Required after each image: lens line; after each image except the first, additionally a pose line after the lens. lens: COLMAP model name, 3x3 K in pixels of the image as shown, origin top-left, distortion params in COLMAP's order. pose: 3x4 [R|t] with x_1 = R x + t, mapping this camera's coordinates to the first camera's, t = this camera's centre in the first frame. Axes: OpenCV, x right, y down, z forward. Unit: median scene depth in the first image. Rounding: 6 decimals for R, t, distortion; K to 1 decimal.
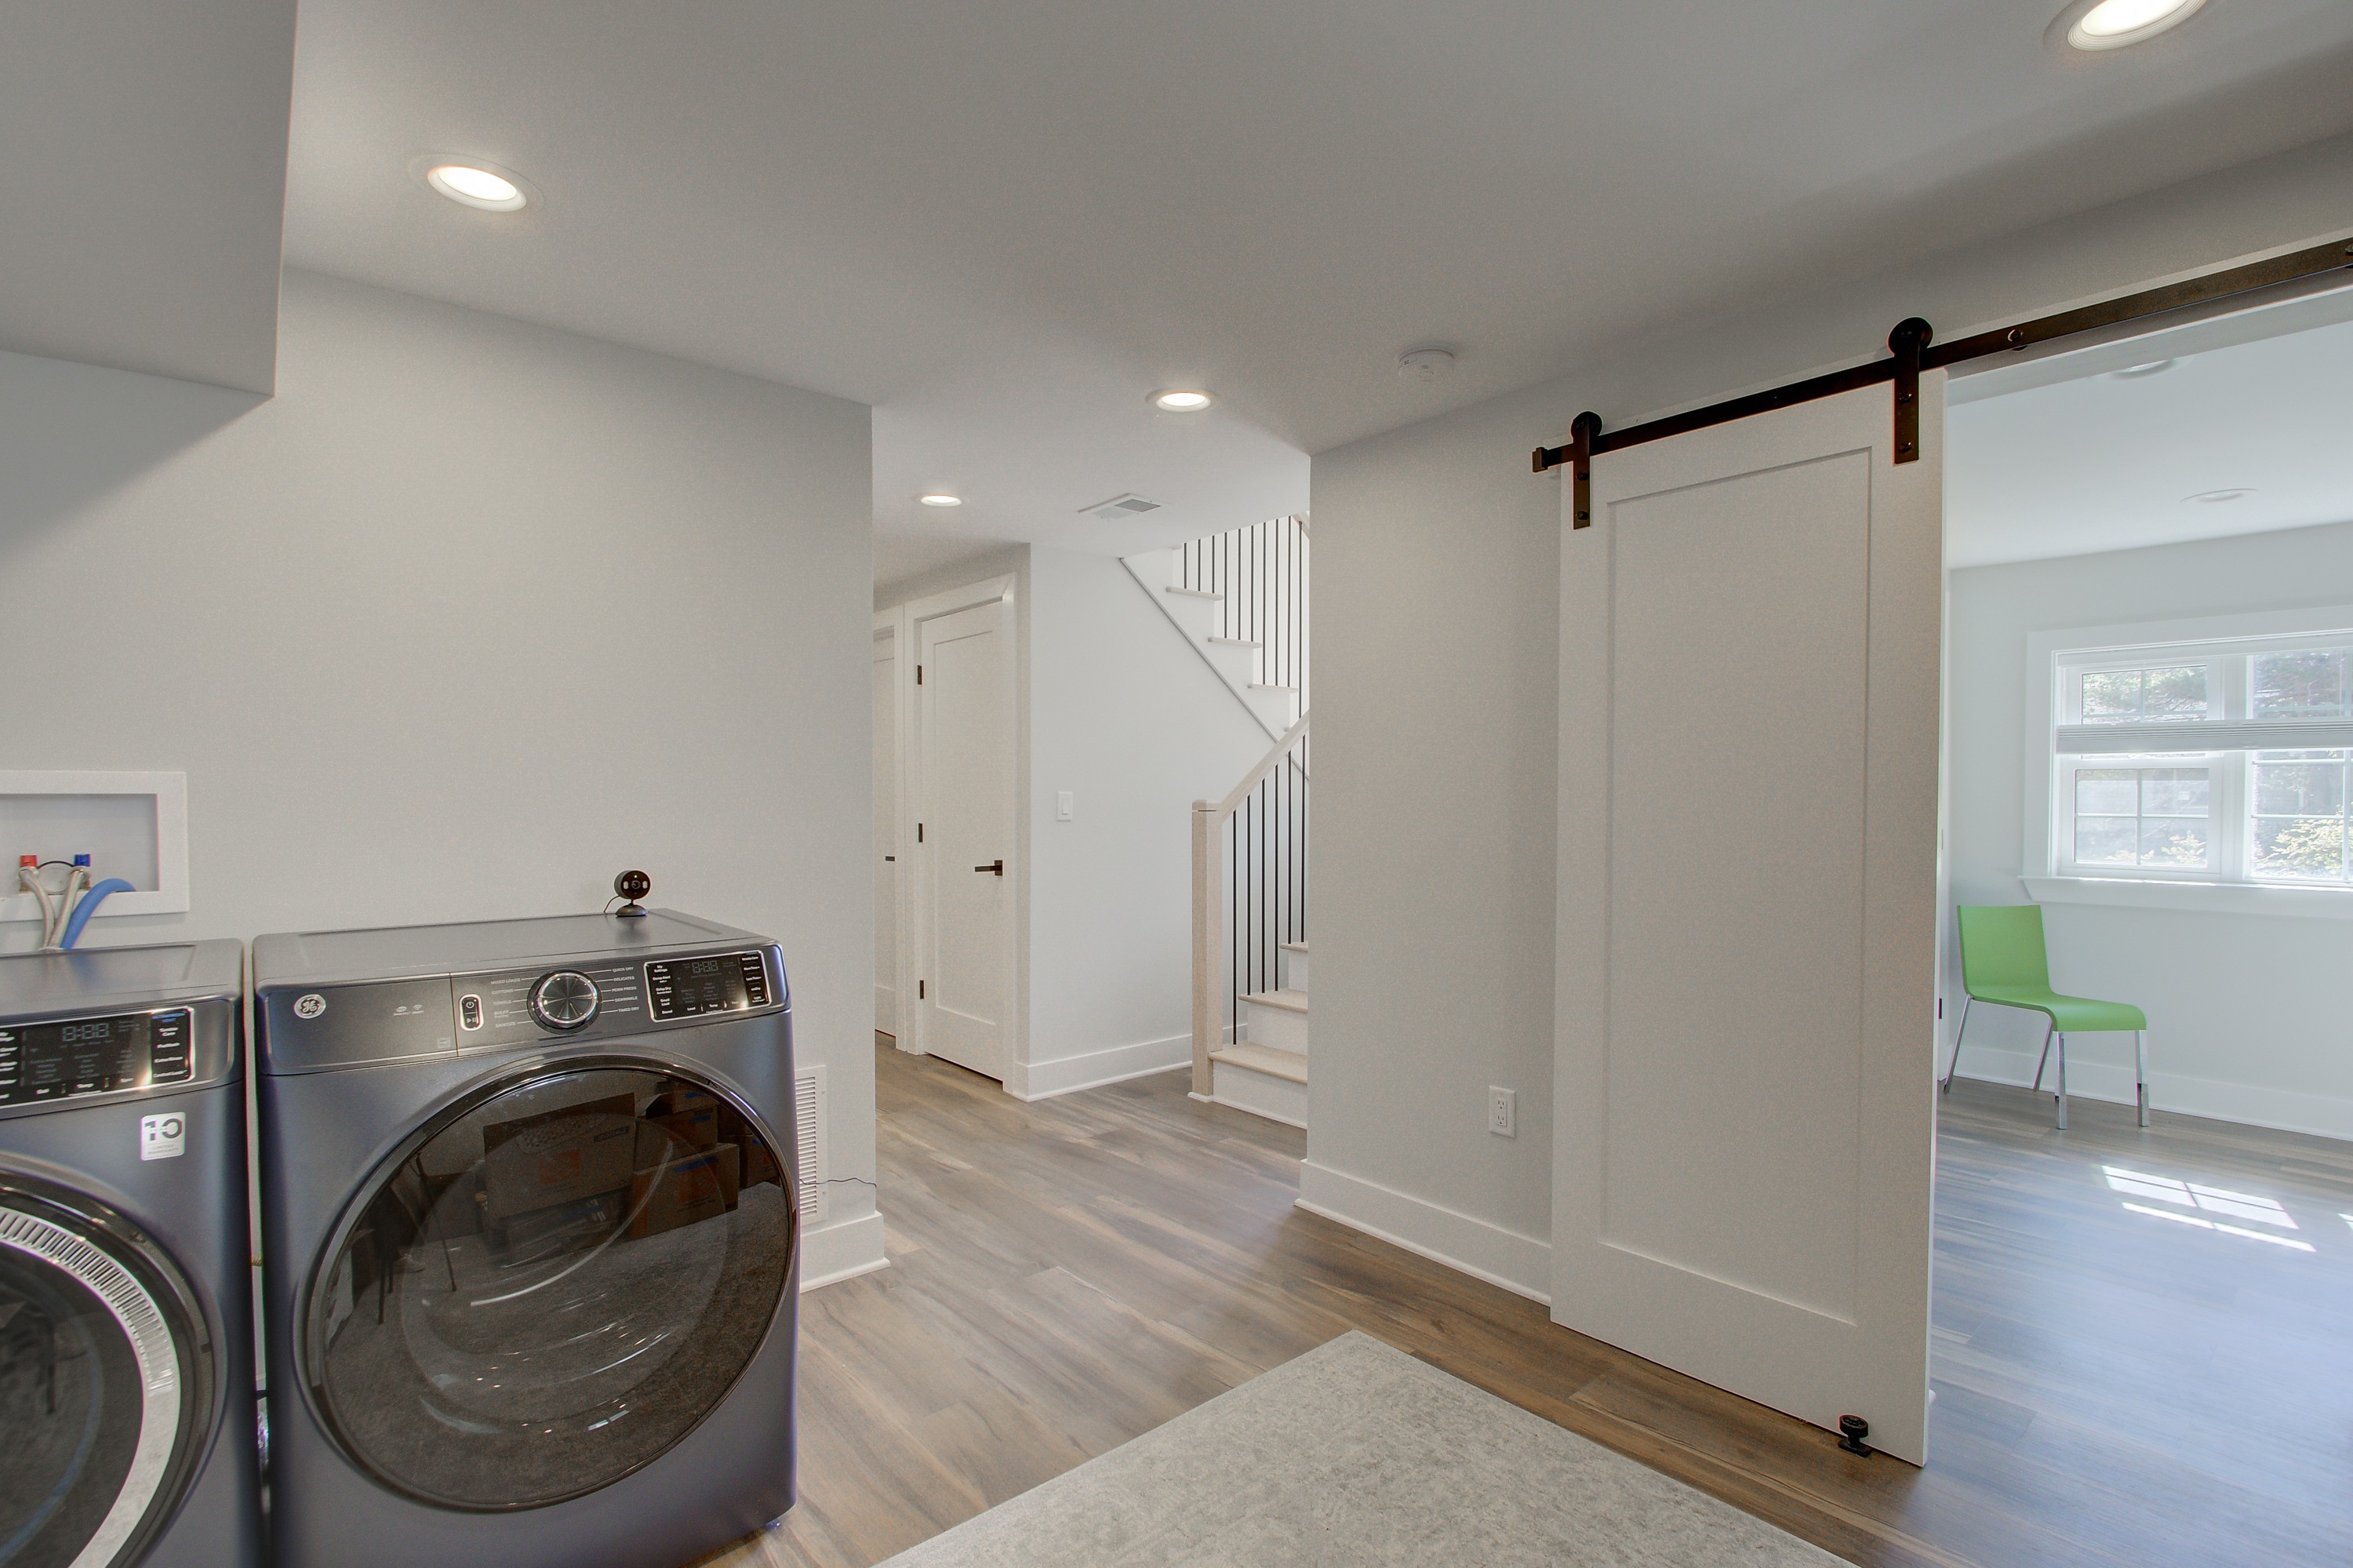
lens RADIAL K [[1088.4, 0, 1179.8], [0, 1088.4, 814.3], [0, 0, 1]] dist [-0.013063, 0.000694]
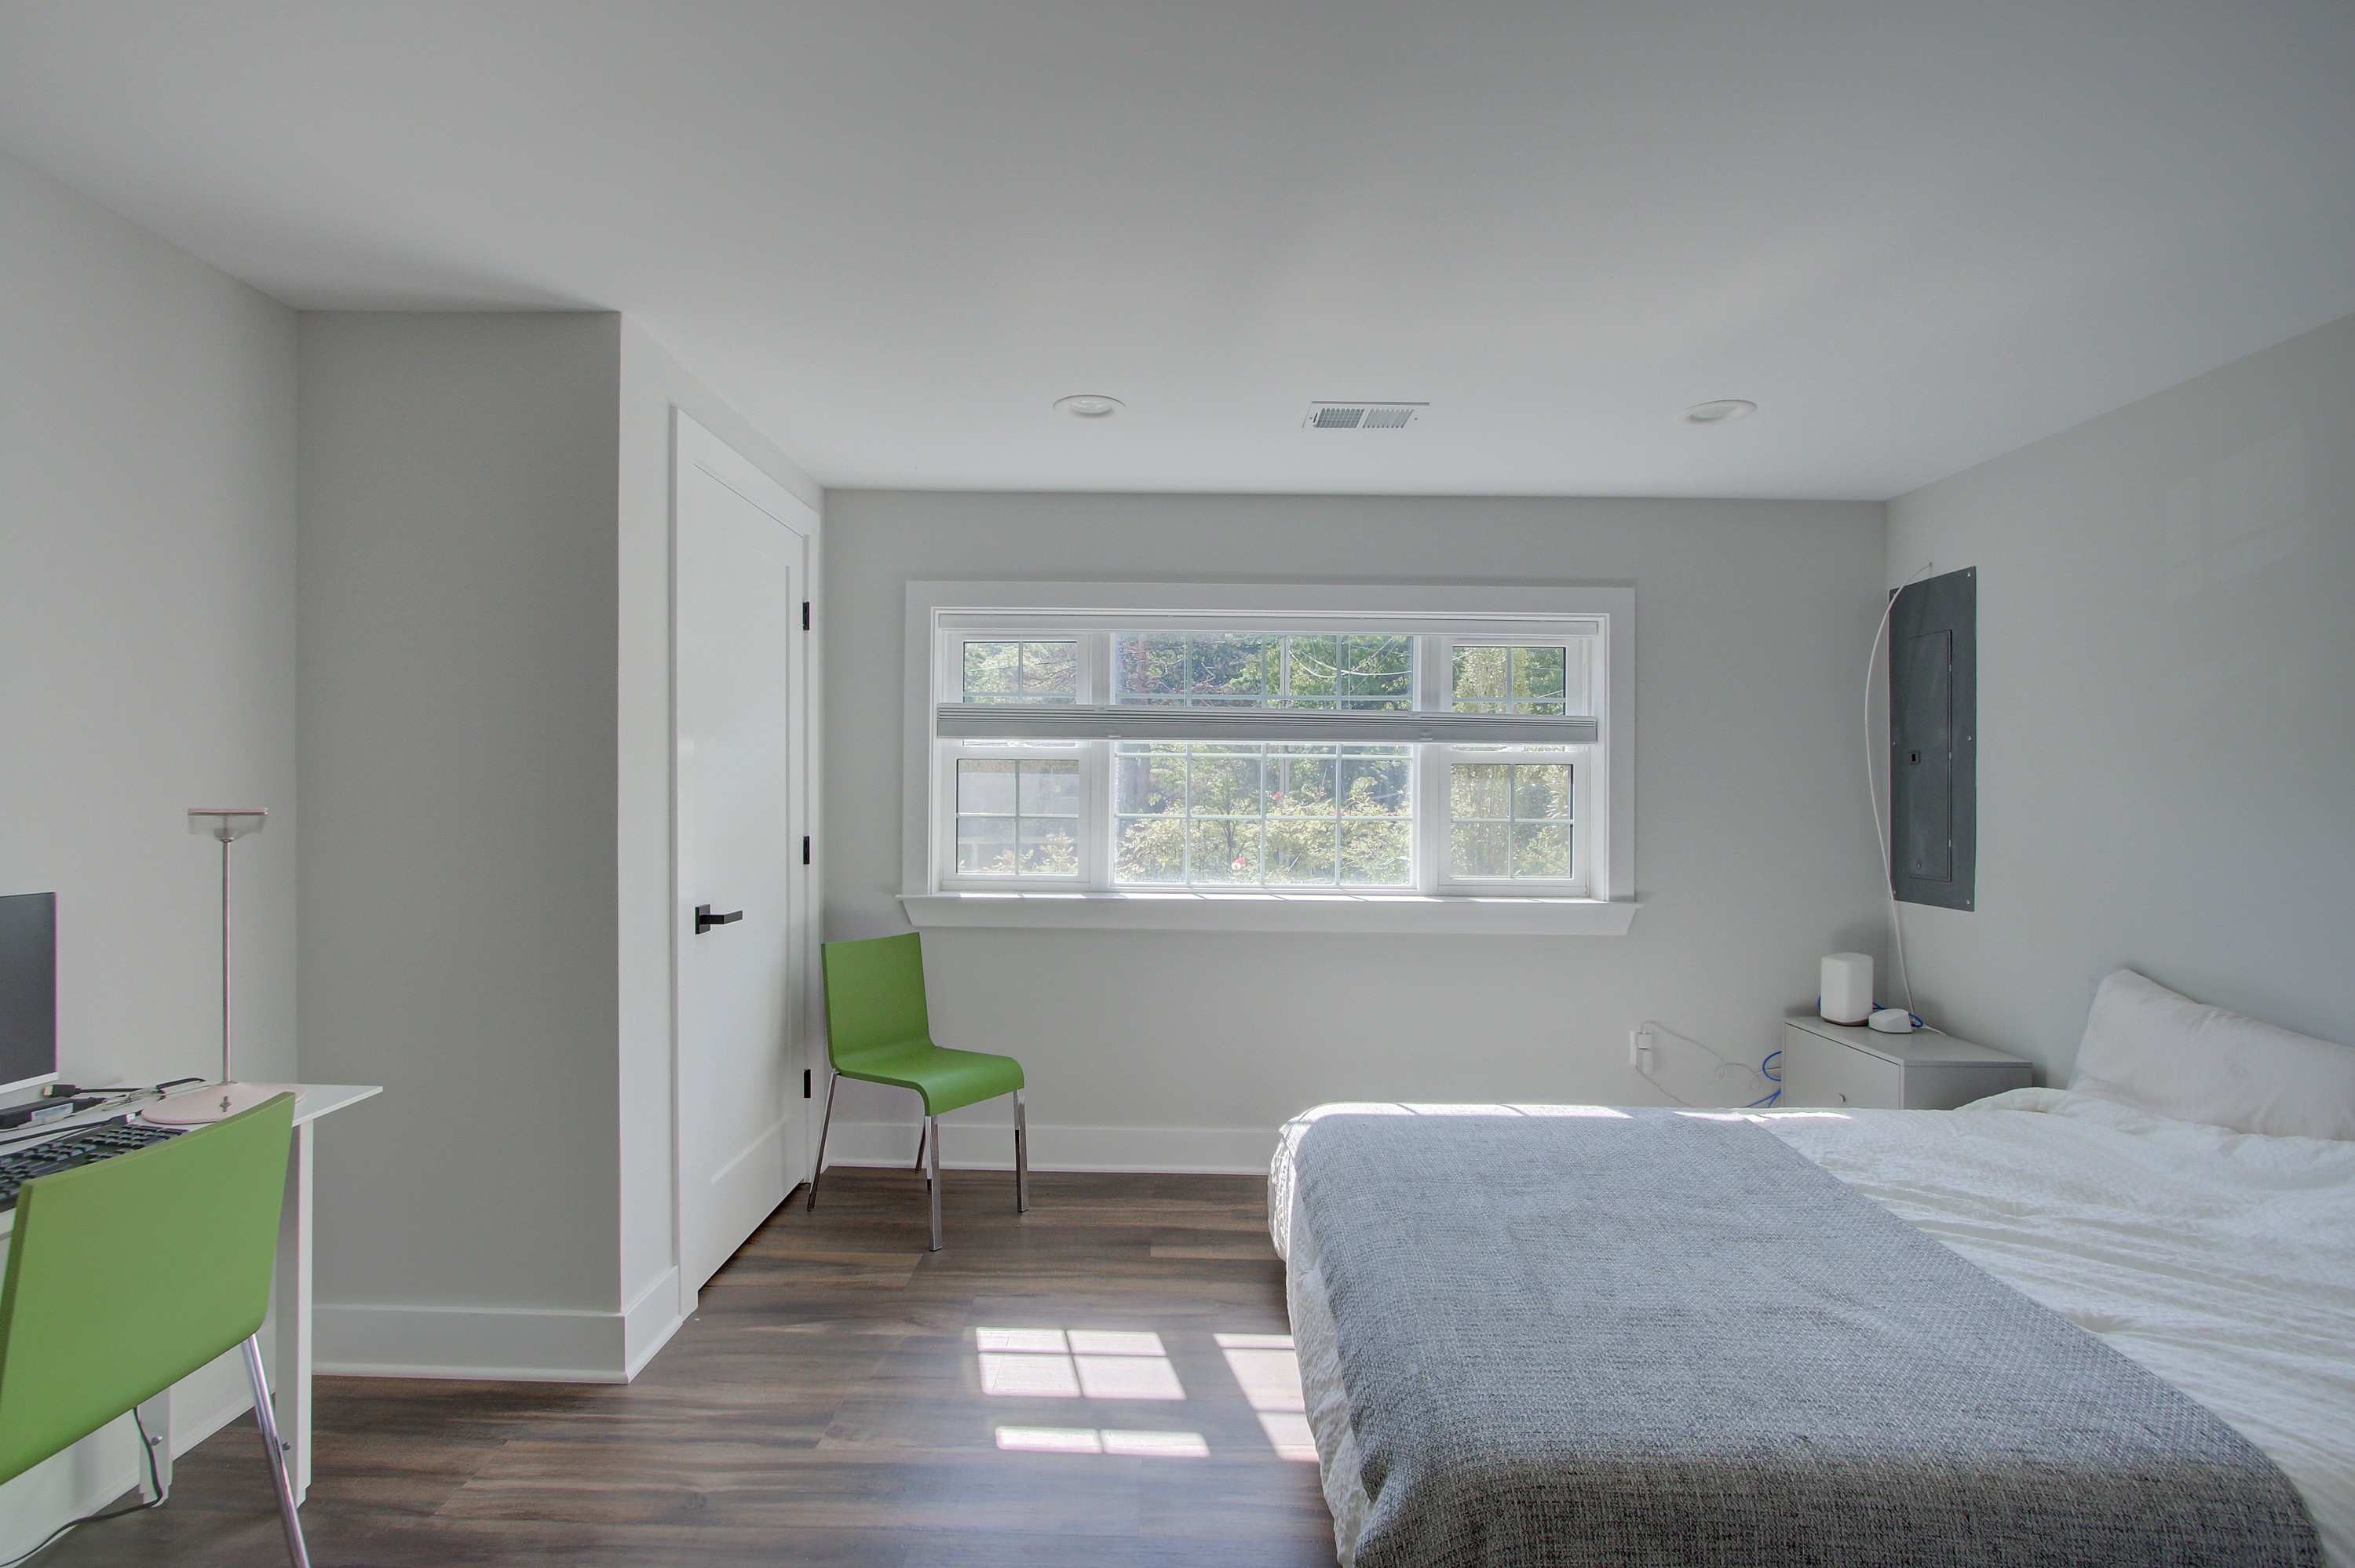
lens RADIAL K [[1092.6, 0, 1159.2], [0, 1092.6, 786.6], [0, 0, 1]] dist [-0.014481, 0.000641]
pose [[0.664144, -0.001965, 0.747602, 0.340478], [0.004913, 0.999986, -0.001736, -0.019555], [-0.747588, 0.004826, 0.664145, 0.365971]]
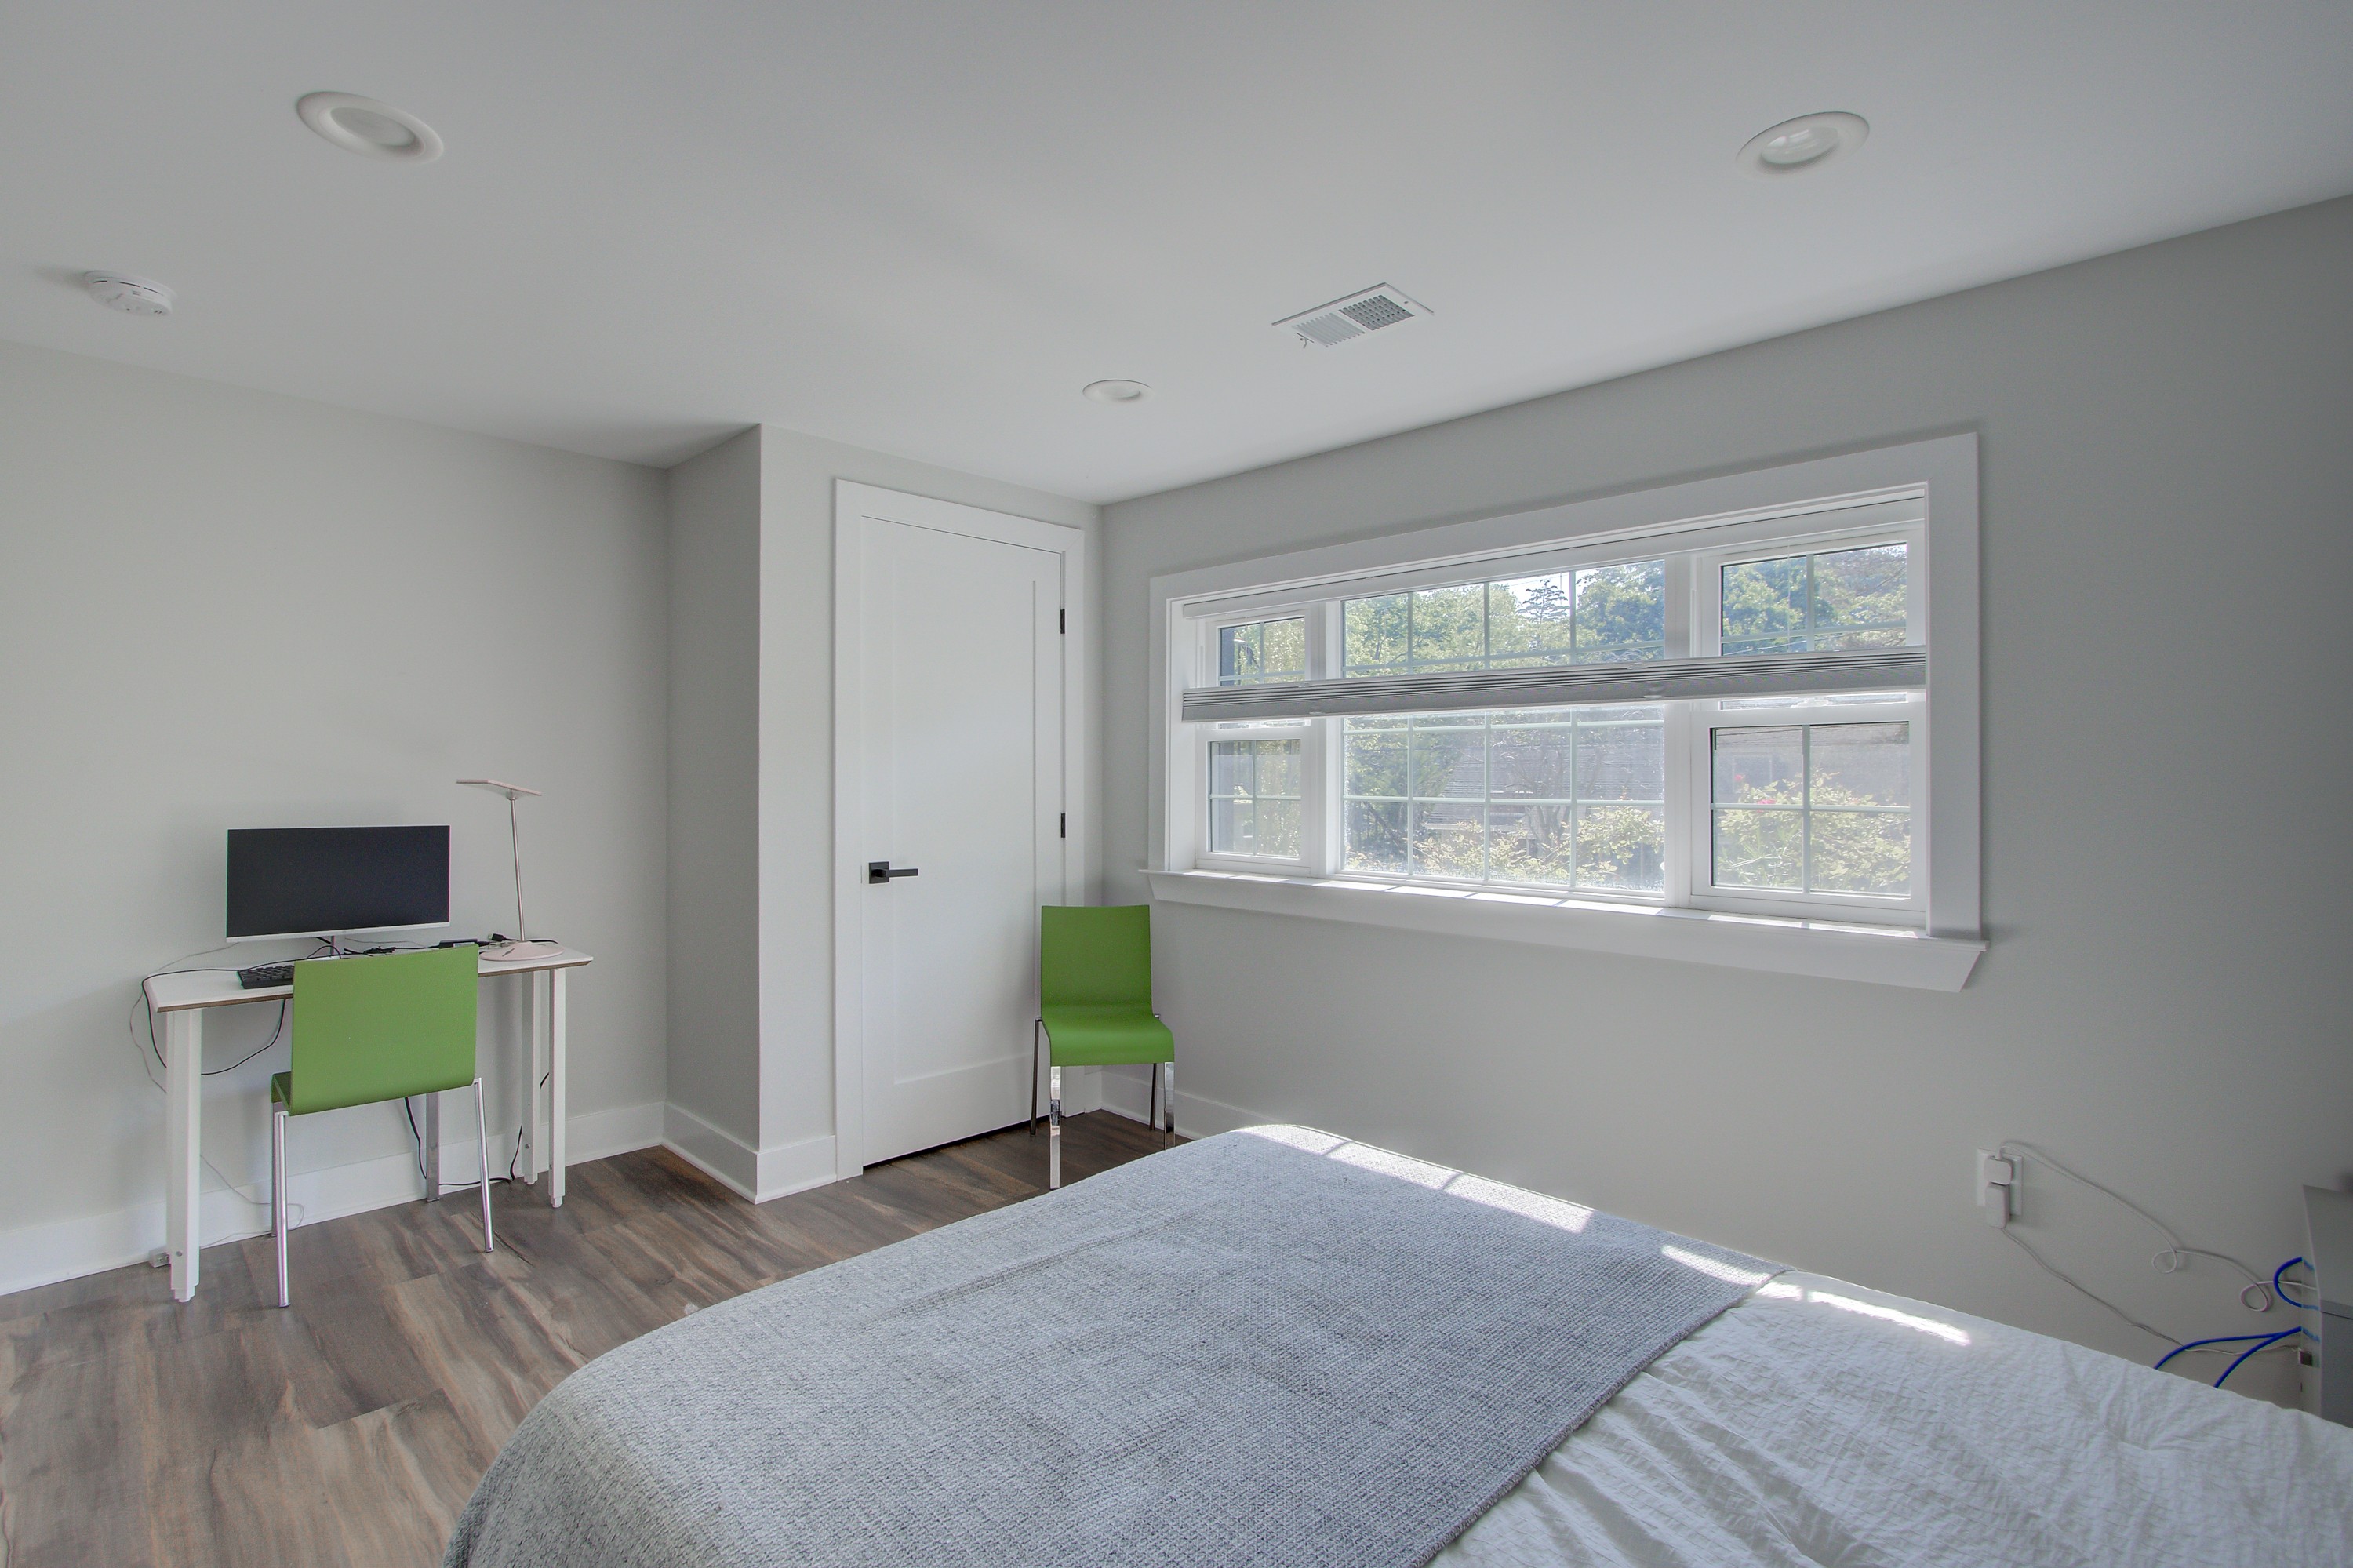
lens RADIAL K [[1100.4, 0, 1169.5], [0, 1100.4, 772.9], [0, 0, 1]] dist [-0.015012, -0.000209]
pose [[0.997655, -0.003703, 0.068336, 0.791706], [0.004951, 0.999824, -0.018101, -0.002328], [-0.068257, 0.018397, 0.997498, 0.161046]]
